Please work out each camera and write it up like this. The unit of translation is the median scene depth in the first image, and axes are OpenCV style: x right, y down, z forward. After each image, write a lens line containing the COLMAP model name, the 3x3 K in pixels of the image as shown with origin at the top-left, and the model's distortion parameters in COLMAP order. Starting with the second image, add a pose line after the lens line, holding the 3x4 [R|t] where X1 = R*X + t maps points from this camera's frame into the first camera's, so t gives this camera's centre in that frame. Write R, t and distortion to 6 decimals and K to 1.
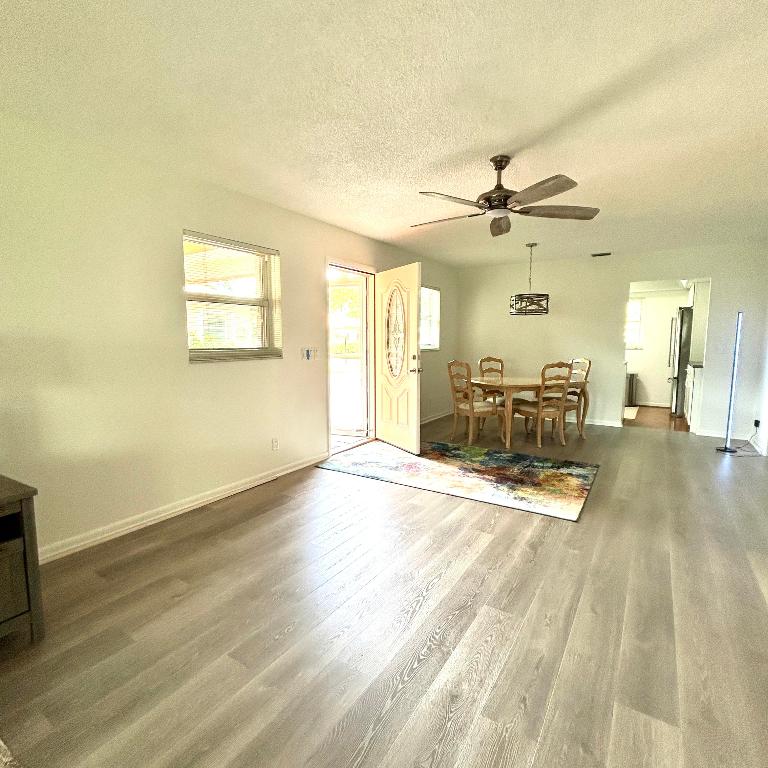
lens RADIAL K [[413.6, 0, 387.7], [0, 413.6, 382.1], [0, 0, 1]] dist [0.001383, 0.002878]
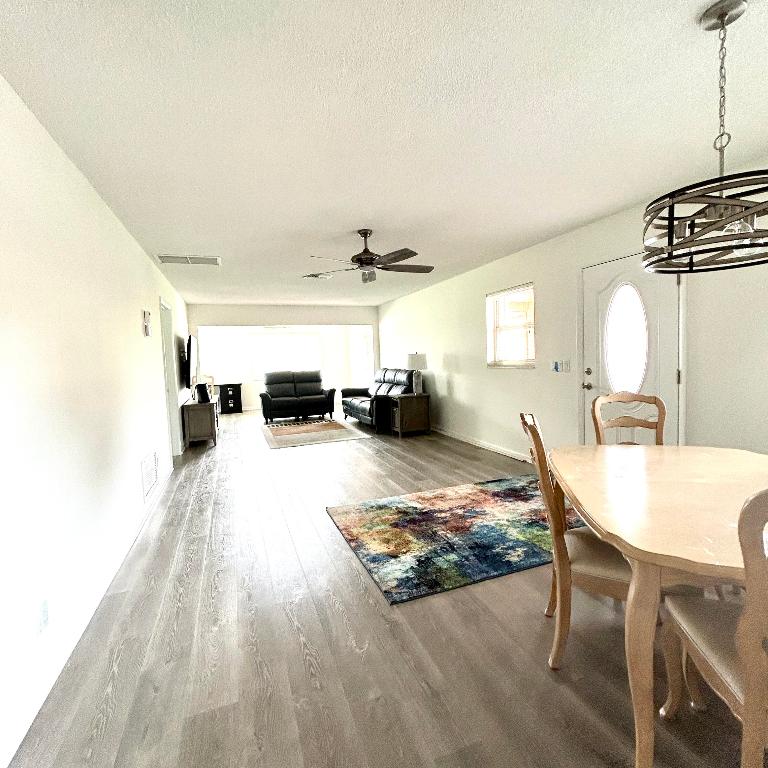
lens RADIAL K [[413.6, 0, 389.9], [0, 413.6, 383.6], [0, 0, 1]] dist [0.001383, 0.002878]
pose [[-0.587511, 0.074689, -0.805762, 0.897204], [-0.050103, 0.990464, 0.128342, -0.135464], [0.807663, 0.115773, -0.578166, 1.251184]]
